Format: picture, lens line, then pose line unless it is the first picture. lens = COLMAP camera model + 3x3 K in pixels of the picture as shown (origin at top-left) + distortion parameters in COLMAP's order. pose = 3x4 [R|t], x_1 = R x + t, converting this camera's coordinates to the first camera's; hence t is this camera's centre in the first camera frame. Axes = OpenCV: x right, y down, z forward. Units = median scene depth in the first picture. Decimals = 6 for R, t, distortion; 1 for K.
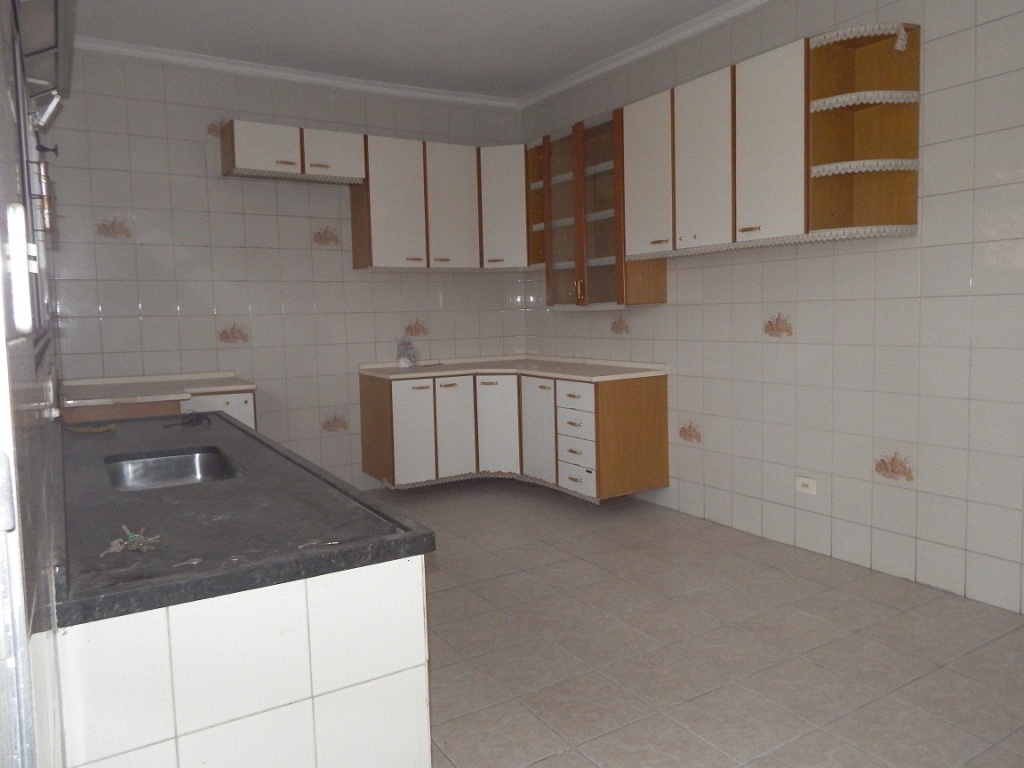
lens RADIAL K [[741.4, 0, 516.8], [0, 741.4, 388.0], [0, 0, 1]] dist [-0.015596, 0.000705]
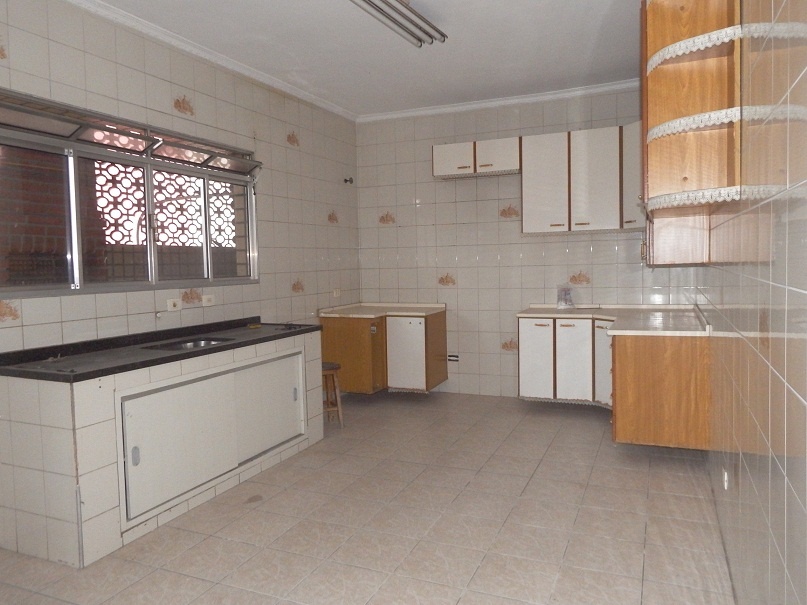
lens RADIAL K [[584.3, 0, 405.5], [0, 584.3, 297.3], [0, 0, 1]] dist [-0.015596, 0.000705]
pose [[0.554291, 0.049893, -0.830826, 0.597842], [-0.072939, 0.997273, 0.011227, -0.043871], [0.829121, 0.054377, 0.556419, 0.244060]]
